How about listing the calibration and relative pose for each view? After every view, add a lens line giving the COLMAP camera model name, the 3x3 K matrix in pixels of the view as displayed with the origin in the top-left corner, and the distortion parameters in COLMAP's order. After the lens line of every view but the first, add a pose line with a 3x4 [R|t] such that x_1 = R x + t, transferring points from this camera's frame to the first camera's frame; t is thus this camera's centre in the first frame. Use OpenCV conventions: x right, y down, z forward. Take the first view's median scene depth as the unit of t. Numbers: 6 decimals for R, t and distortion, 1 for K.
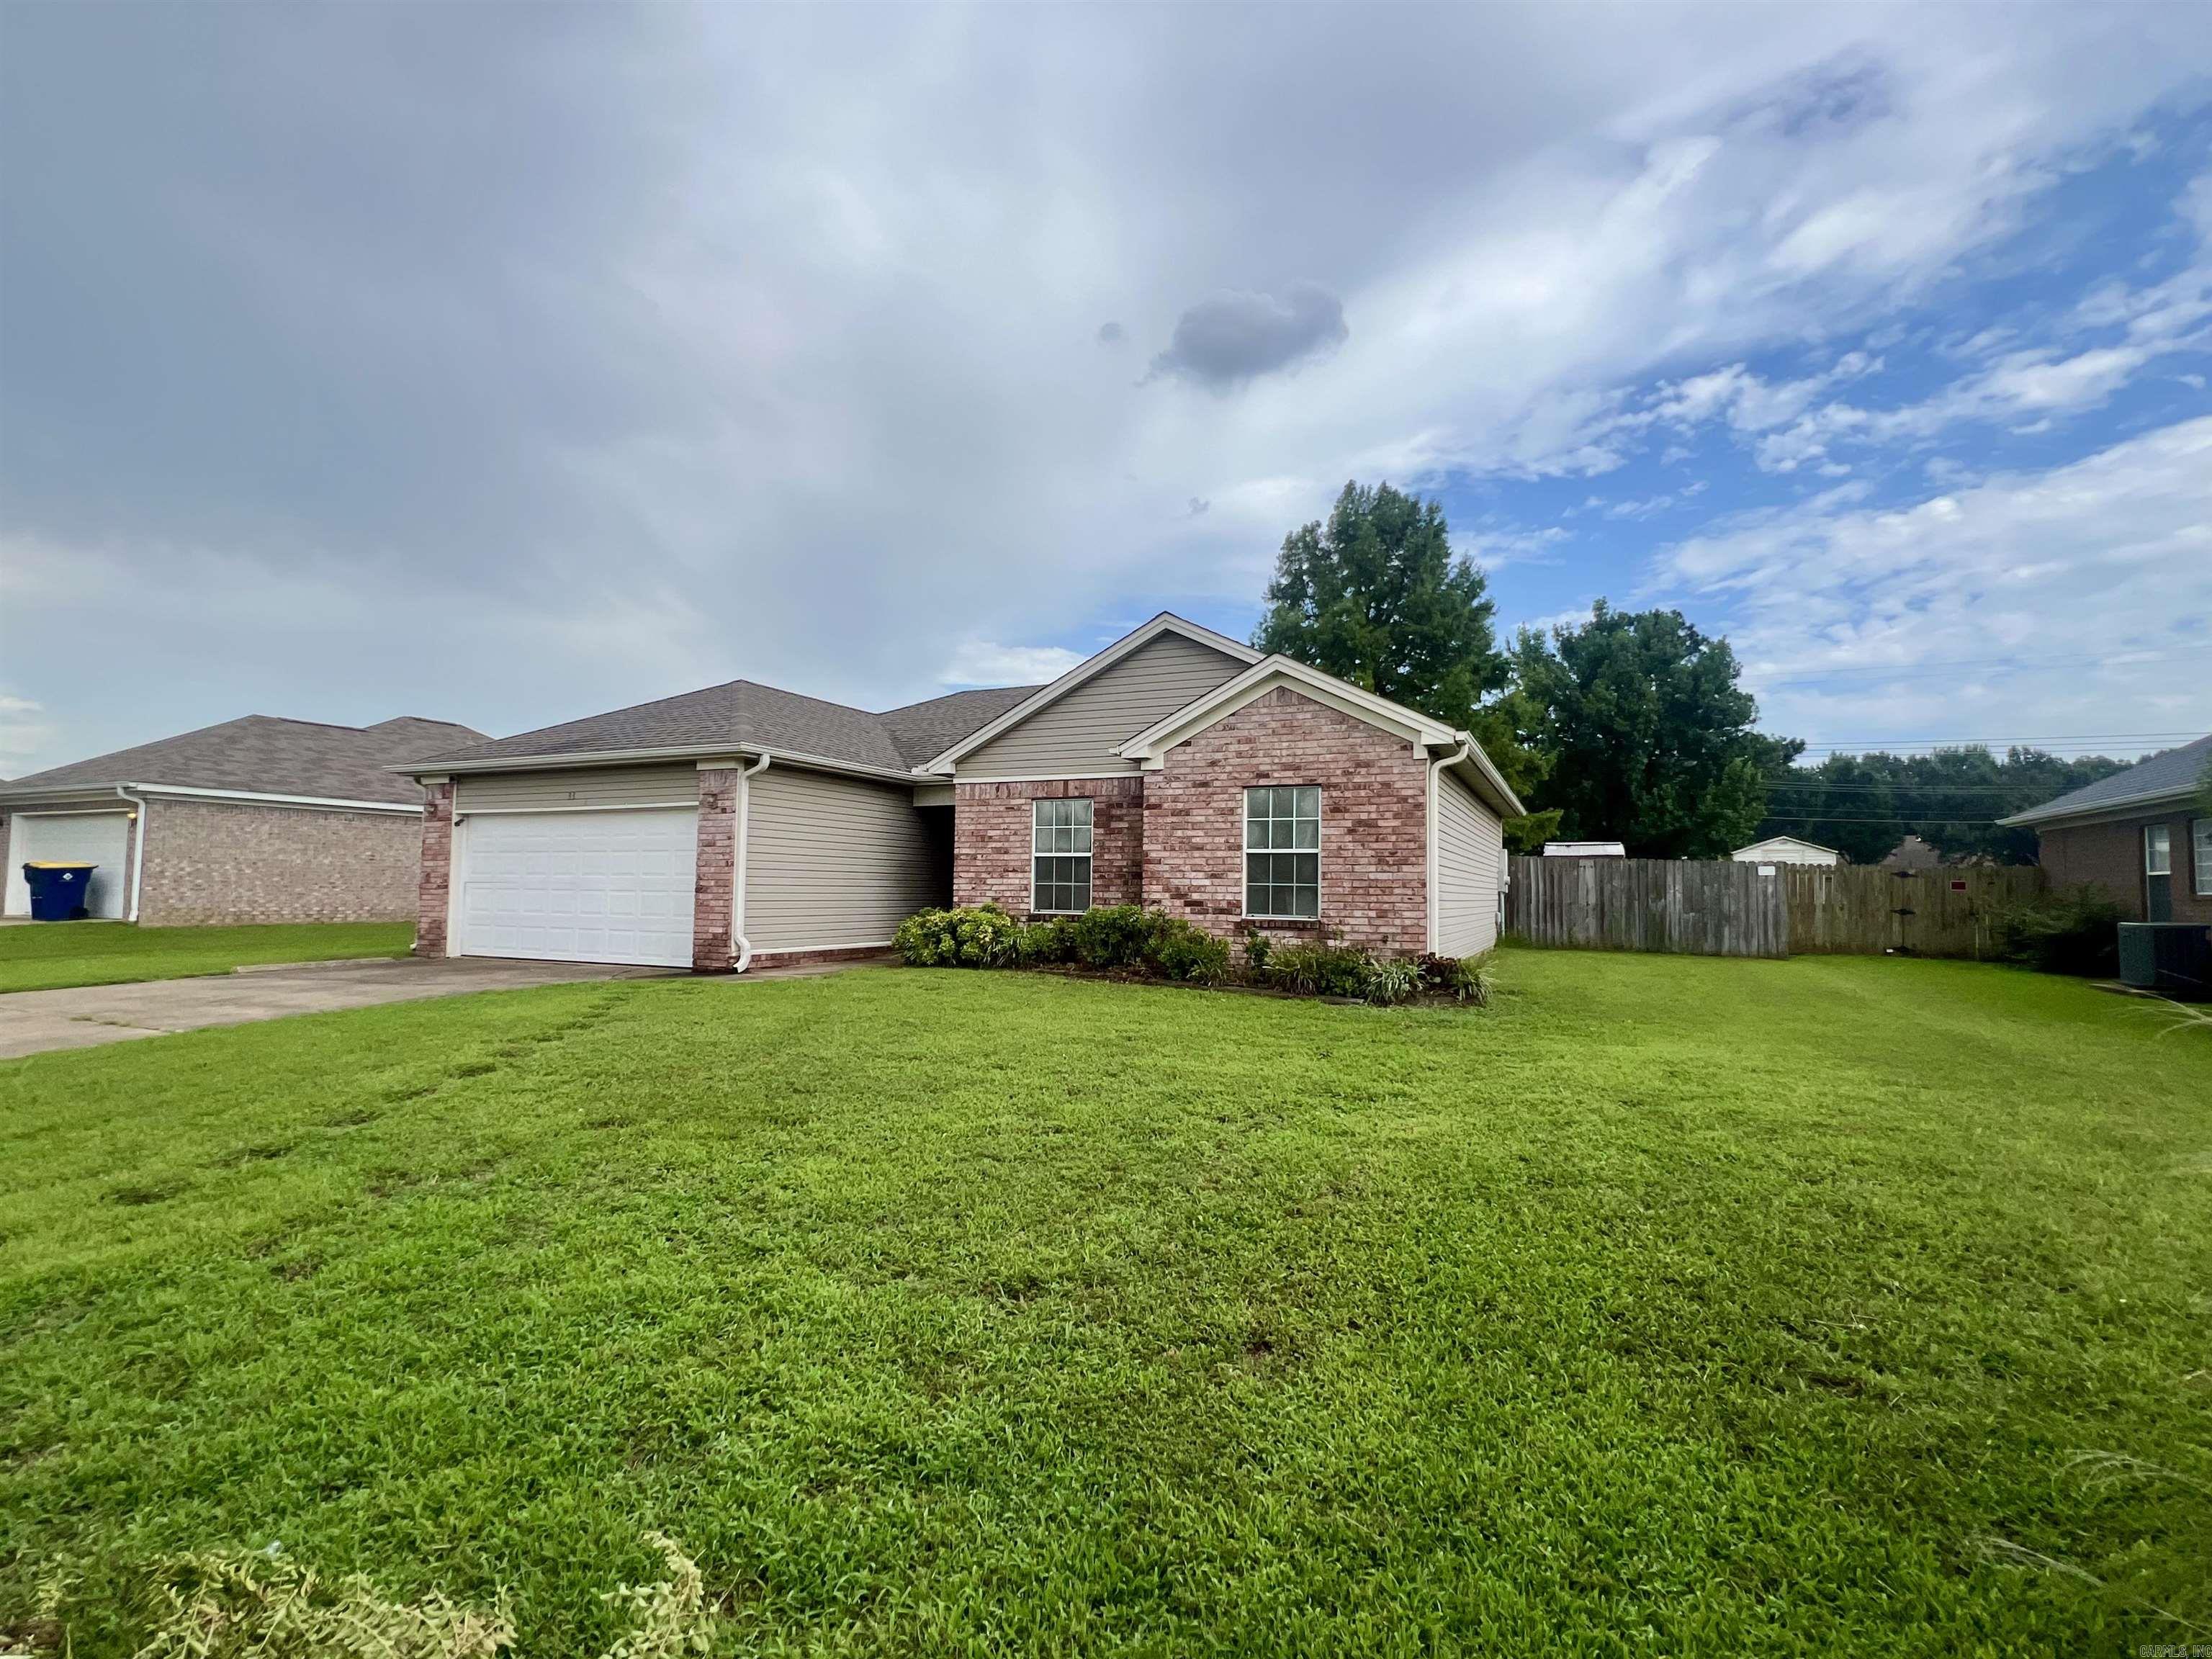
lens RADIAL K [[1058.7, 0, 1106.0], [0, 1058.7, 829.5], [0, 0, 1]] dist [-0.003052, -0.000264]
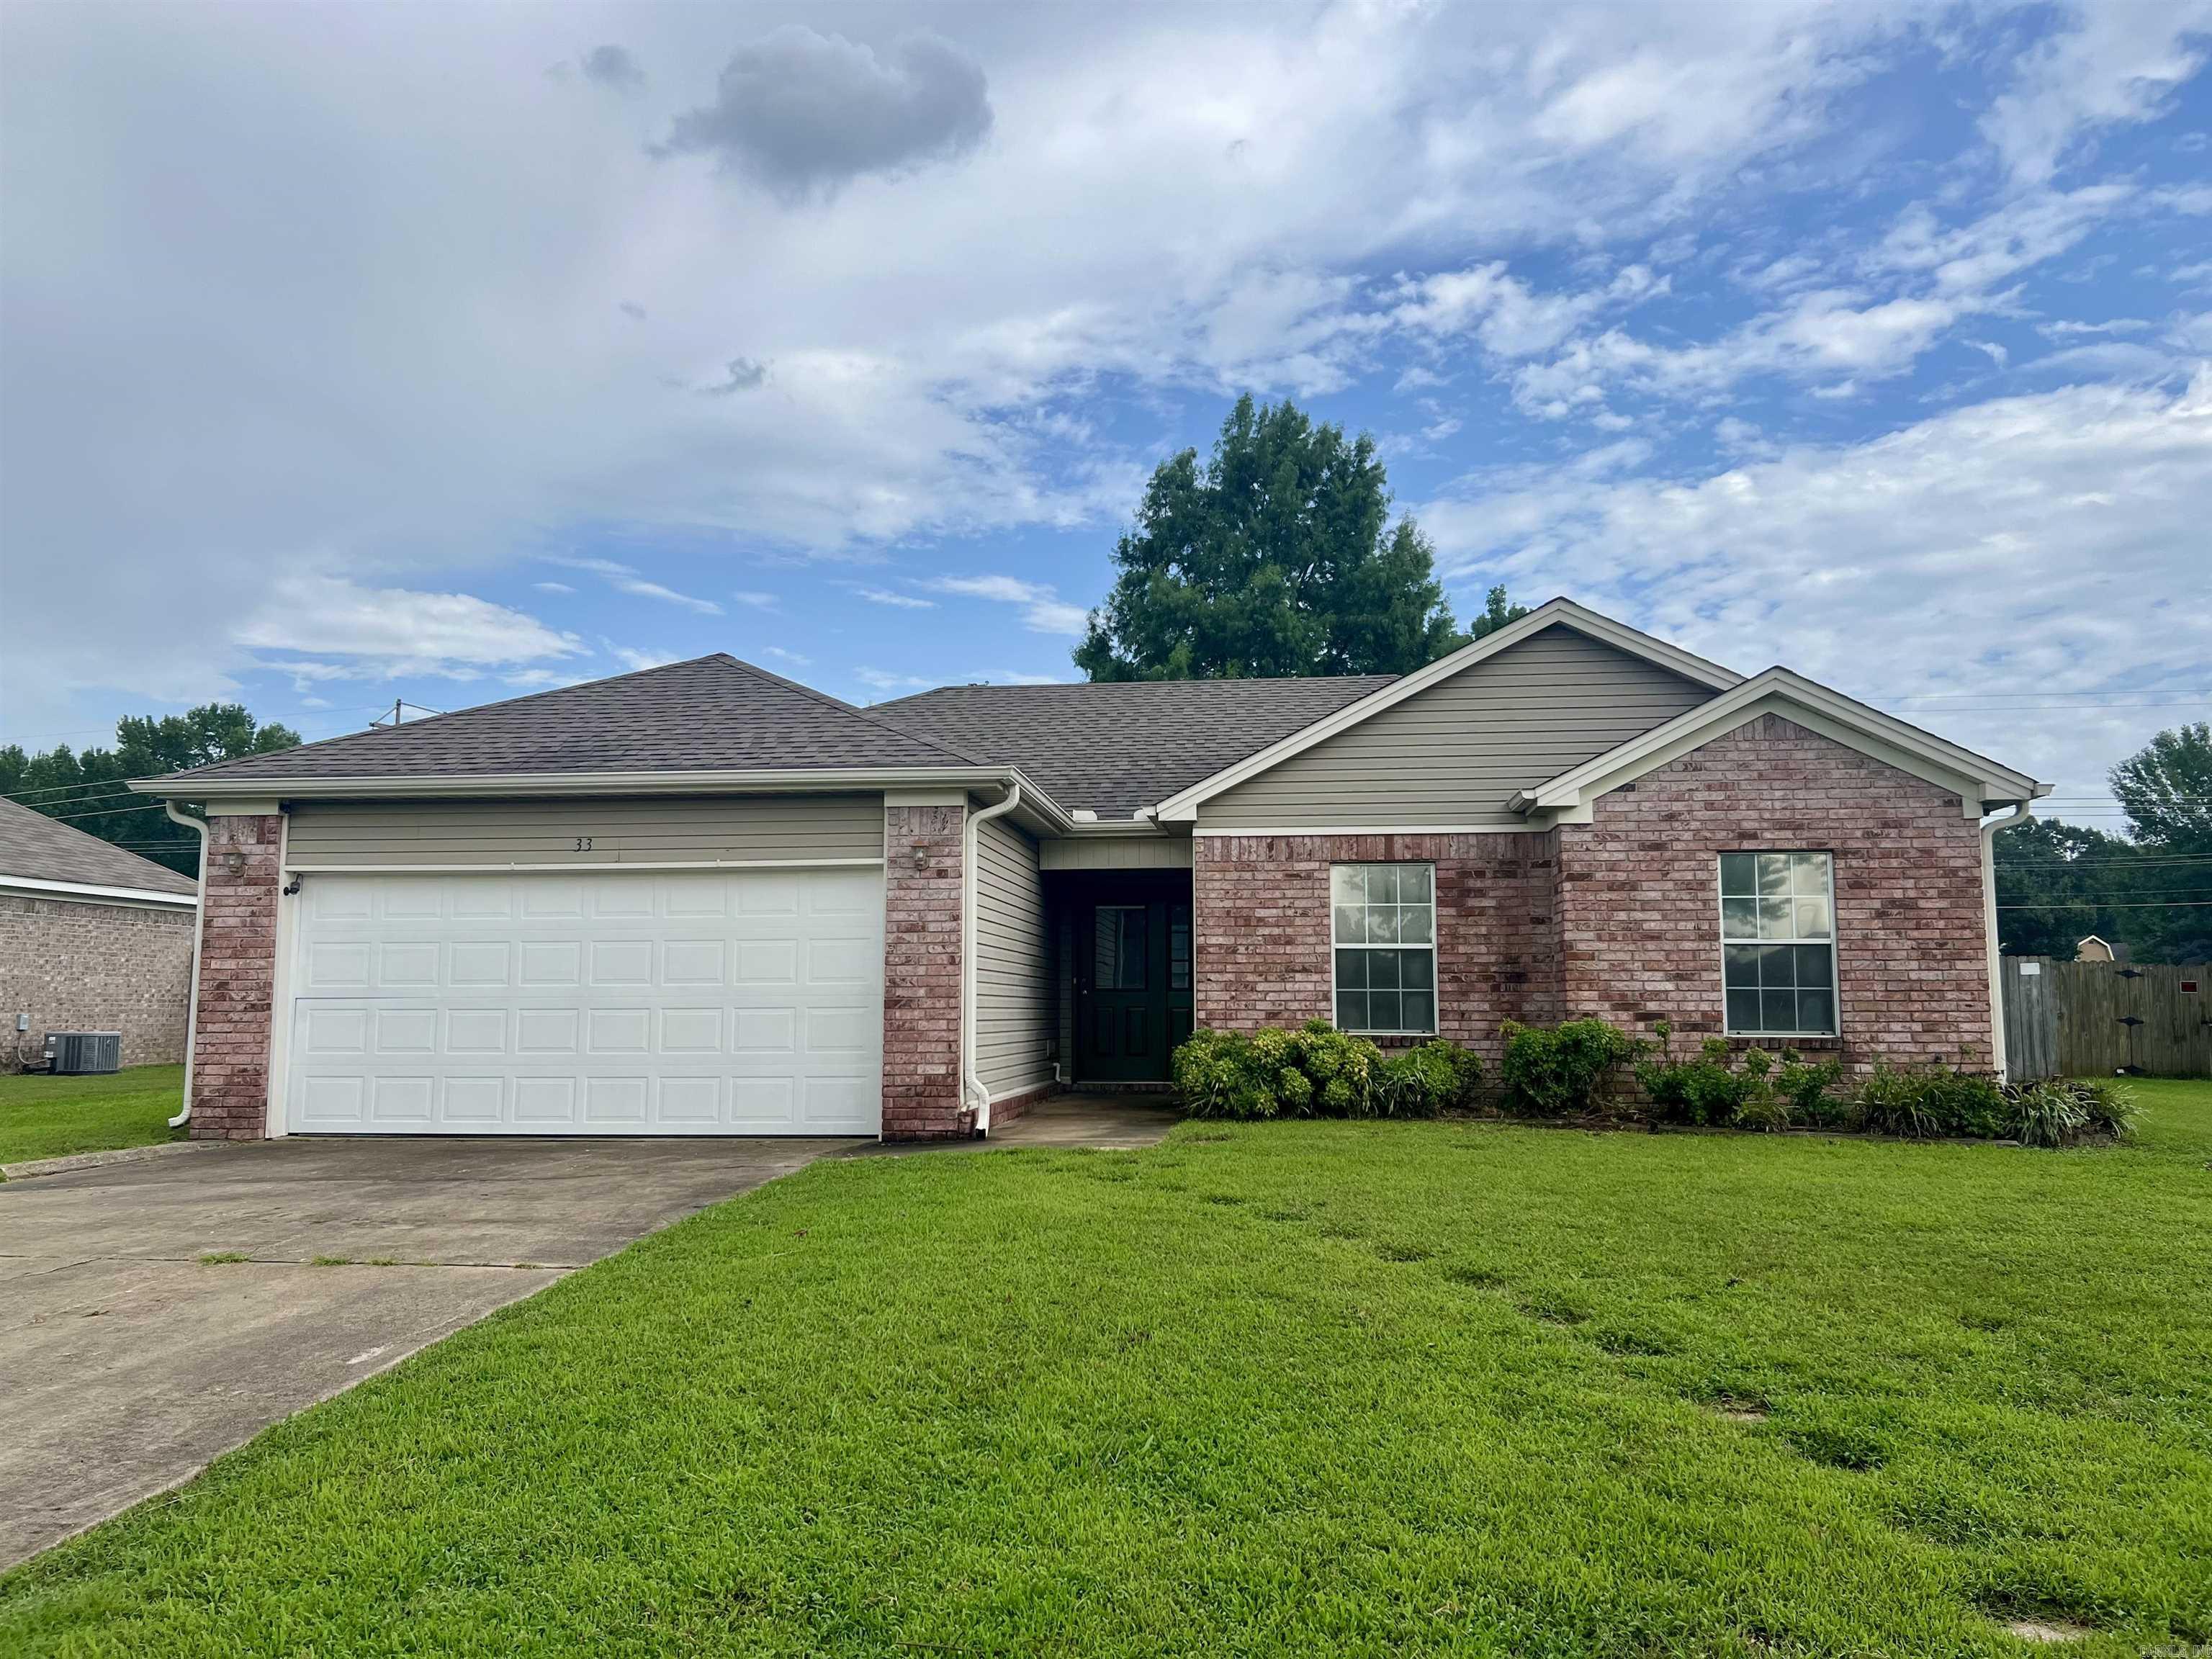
lens RADIAL K [[1710.8, 0, 1092.1], [0, 1710.8, 824.4], [0, 0, 1]] dist [0.061267, -0.074830]
pose [[0.948439, 0.022554, 0.316157, -0.533516], [-0.006724, 0.998672, -0.051073, 0.003285], [-0.316890, 0.046314, 0.947331, 0.027737]]
